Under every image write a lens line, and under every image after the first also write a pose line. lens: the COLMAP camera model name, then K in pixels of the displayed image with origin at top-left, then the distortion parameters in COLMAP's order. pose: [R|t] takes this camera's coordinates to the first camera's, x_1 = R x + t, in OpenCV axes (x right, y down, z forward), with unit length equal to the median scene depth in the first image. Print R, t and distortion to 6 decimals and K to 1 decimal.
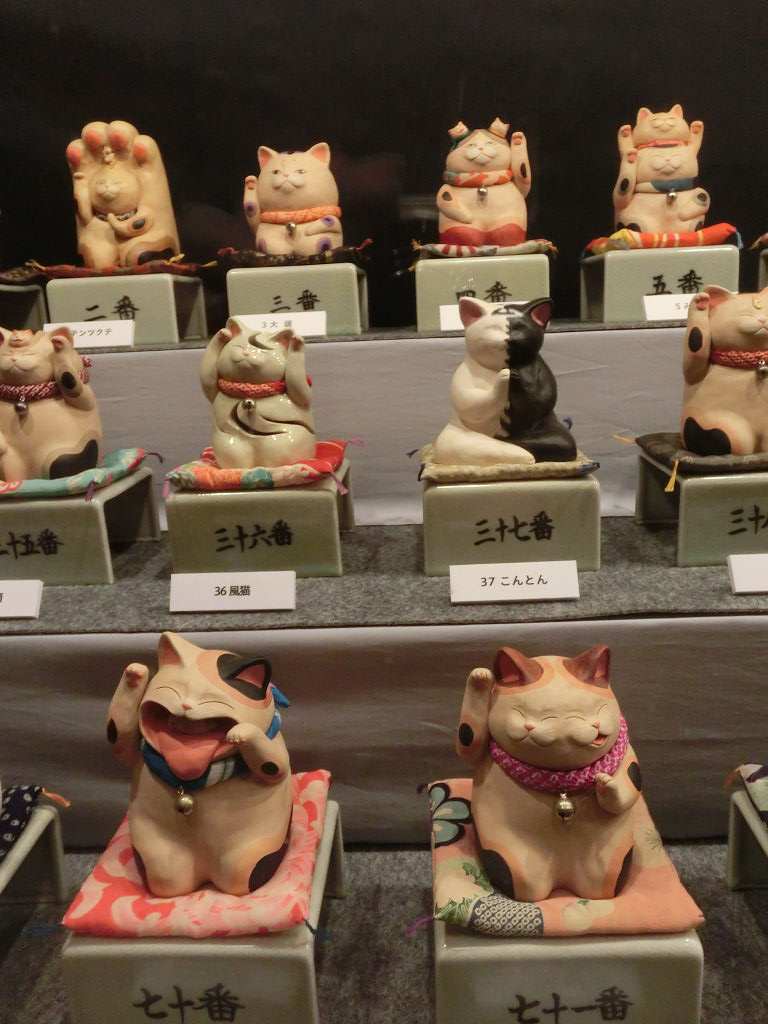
lens RADIAL K [[846.0, 0, 384.0], [0, 846.0, 512.0], [0, 0, 1]] dist [-0.016313, 0.065707]
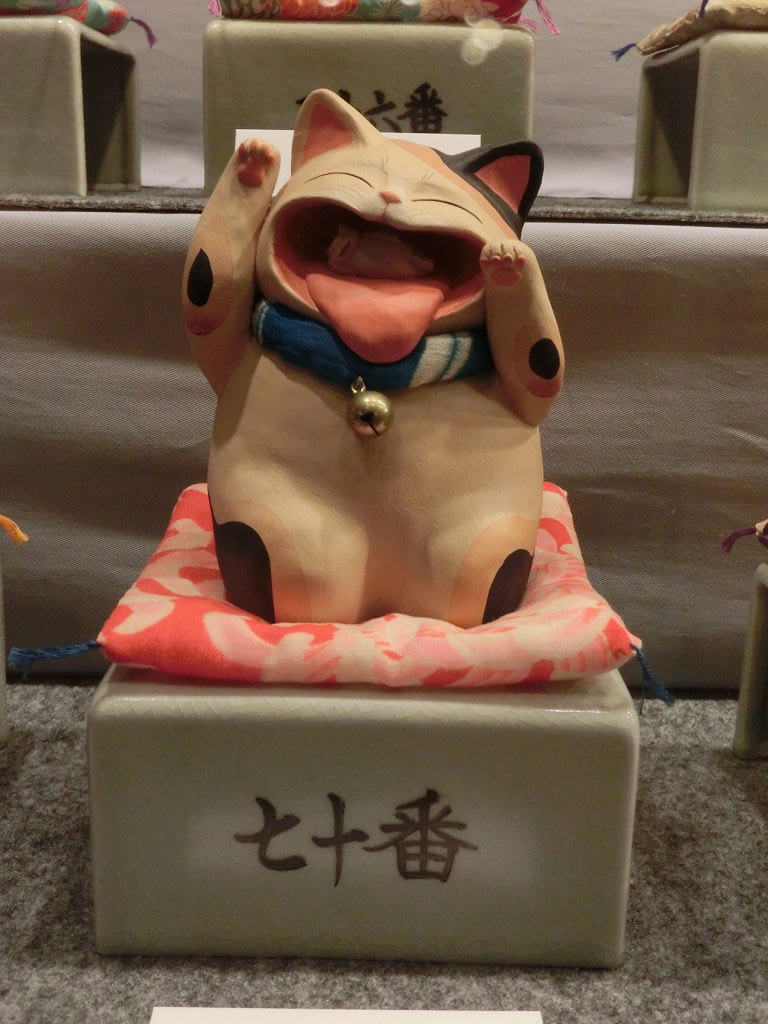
lens RADIAL K [[1317.8, 0, 384.0], [0, 1317.8, 512.0], [0, 0, 1]] dist [-0.011275, -0.011516]
pose [[0.995832, 0.055896, 0.072067, -0.274739], [-0.055650, 0.998436, -0.005417, 0.400575], [-0.072257, 0.001384, 0.997385, 0.275128]]
